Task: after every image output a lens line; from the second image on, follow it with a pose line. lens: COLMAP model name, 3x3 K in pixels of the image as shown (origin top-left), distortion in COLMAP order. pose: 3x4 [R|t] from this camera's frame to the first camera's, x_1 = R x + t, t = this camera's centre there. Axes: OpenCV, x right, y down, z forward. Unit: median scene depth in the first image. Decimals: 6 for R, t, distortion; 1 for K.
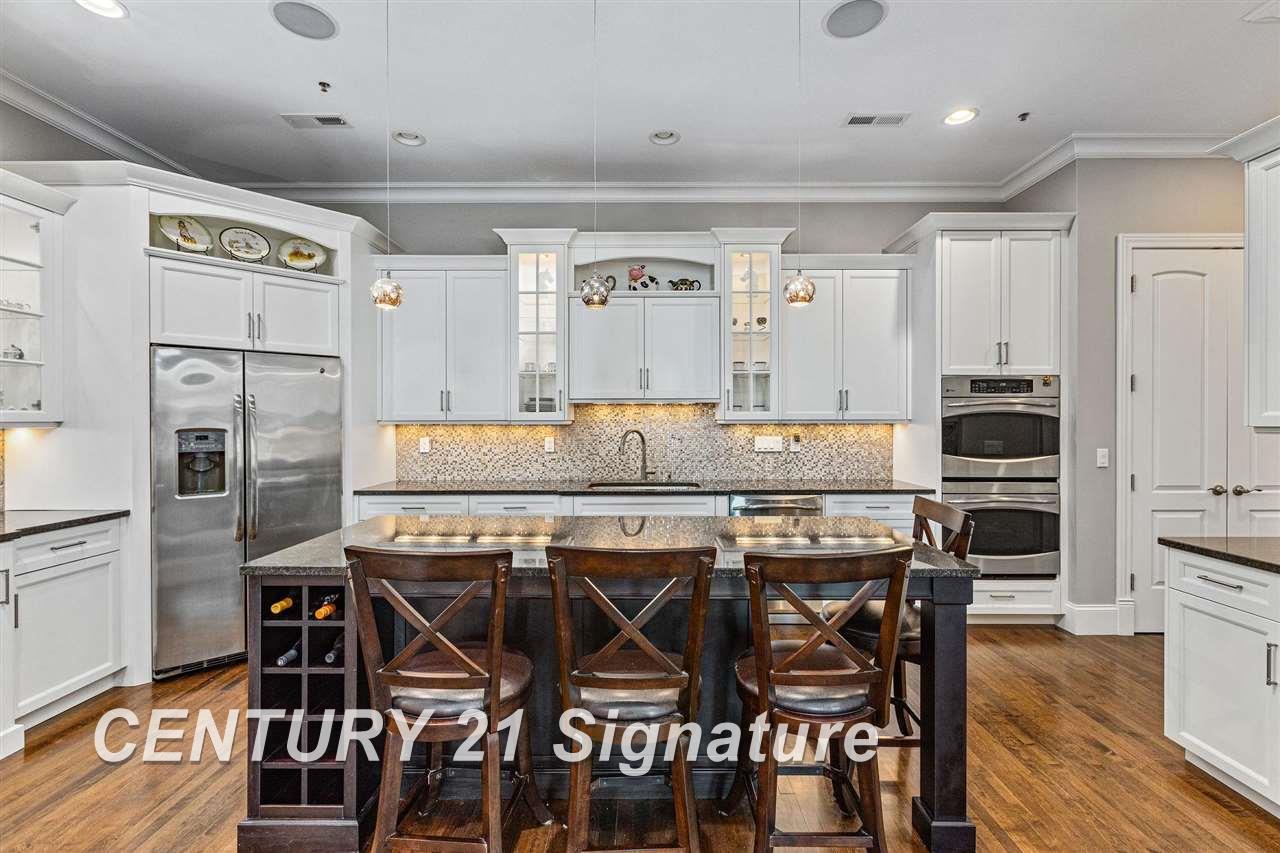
lens RADIAL K [[579.8, 0, 642.3], [0, 579.8, 427.6], [0, 0, 1]] dist [-0.000052, -0.000300]
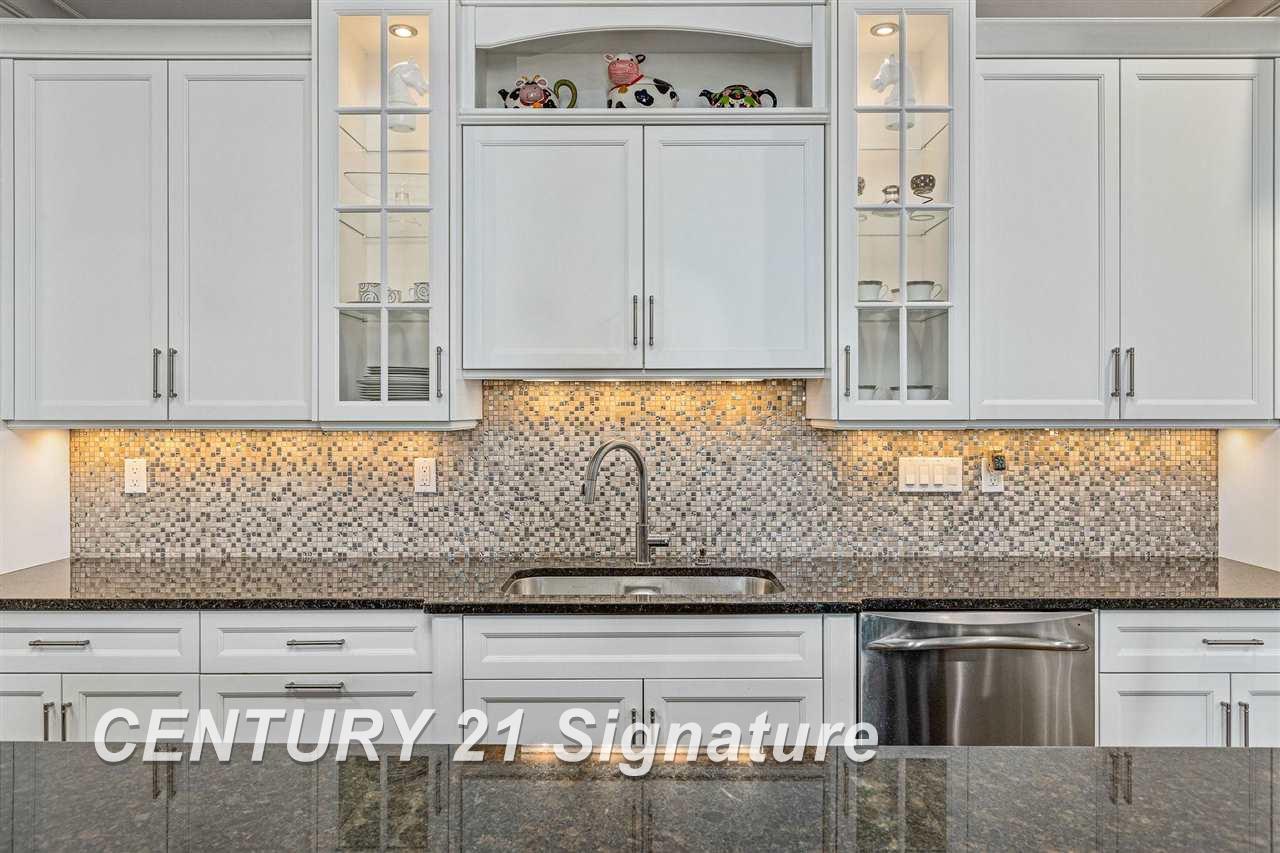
lens RADIAL K [[873.0, 0, 644.7], [0, 873.0, 413.2], [0, 0, 1]] dist [0.002977, 0.000112]
pose [[0.999997, 0.001232, 0.002232, 0.002968], [-0.001215, 0.999971, -0.007567, -0.012946], [-0.002242, 0.007564, 0.999969, 0.363416]]
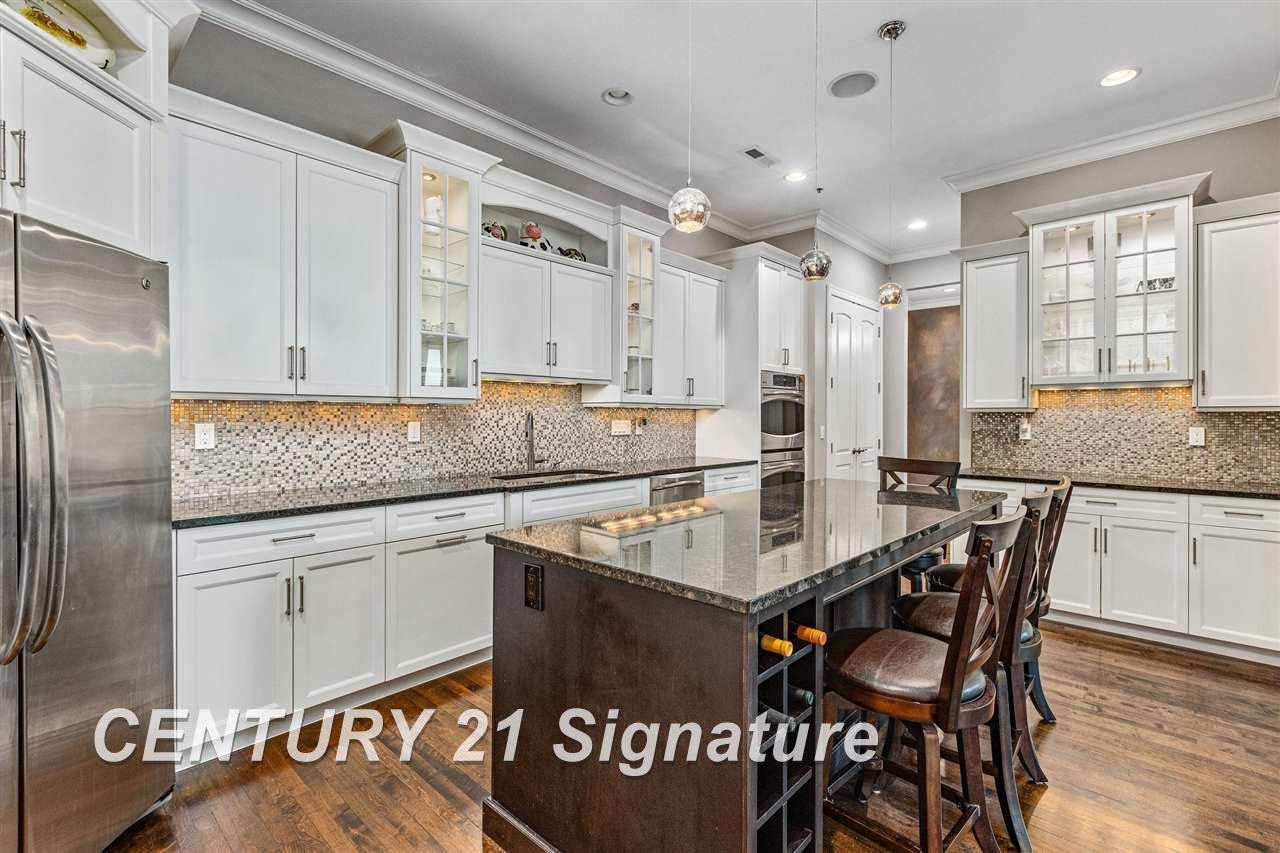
lens RADIAL K [[579.8, 0, 642.9], [0, 579.8, 417.9], [0, 0, 1]] dist [-0.000052, -0.000300]
pose [[0.673625, 0.000642, 0.739073, -0.535415], [0.004877, 0.999974, -0.005314, 0.017662], [-0.739057, 0.007184, 0.673604, 0.296344]]
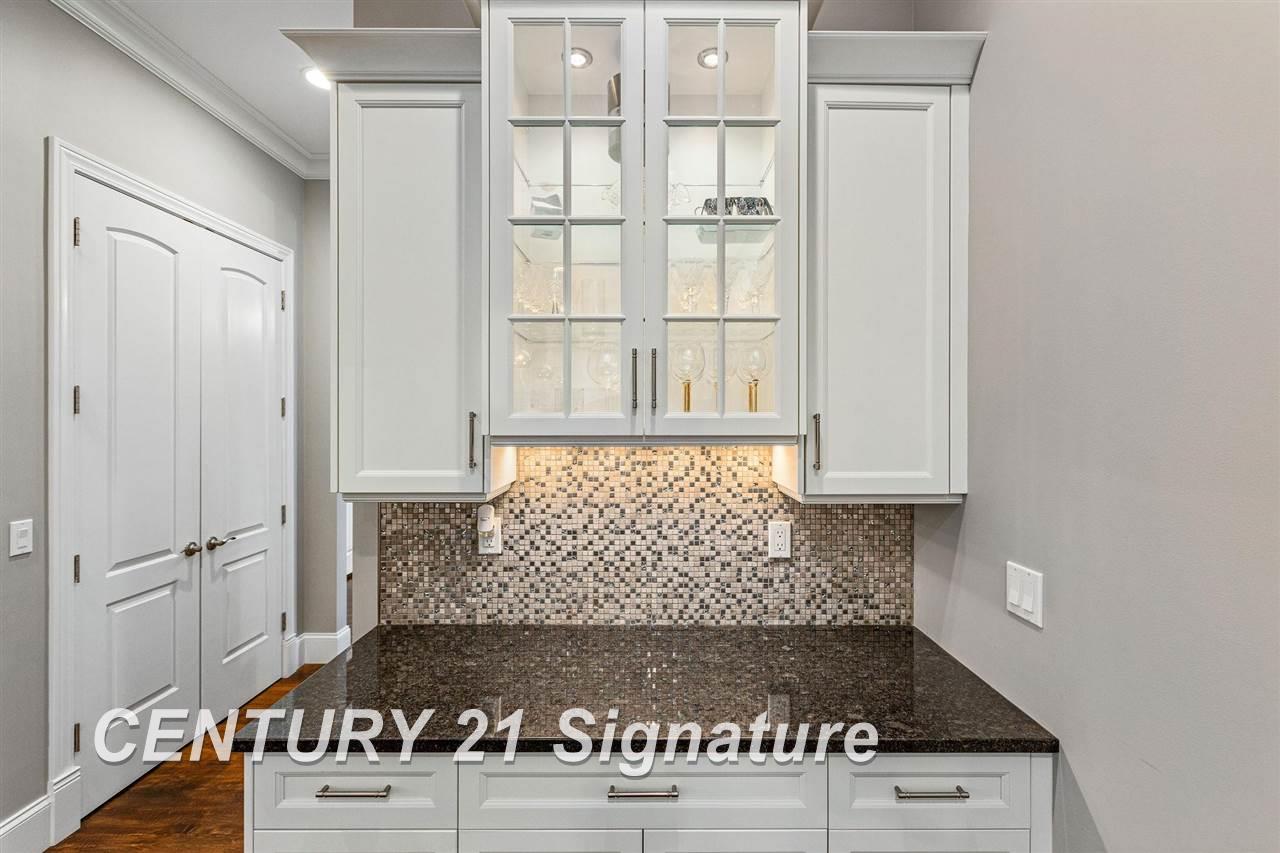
lens RADIAL K [[579.8, 0, 642.5], [0, 579.8, 417.2], [0, 0, 1]] dist [-0.000052, -0.000300]
pose [[0.002980, 0.000402, 0.999995, 0.224292], [0.009744, 0.999952, -0.000431, -0.047371], [-0.999948, 0.009745, 0.002976, 0.368340]]
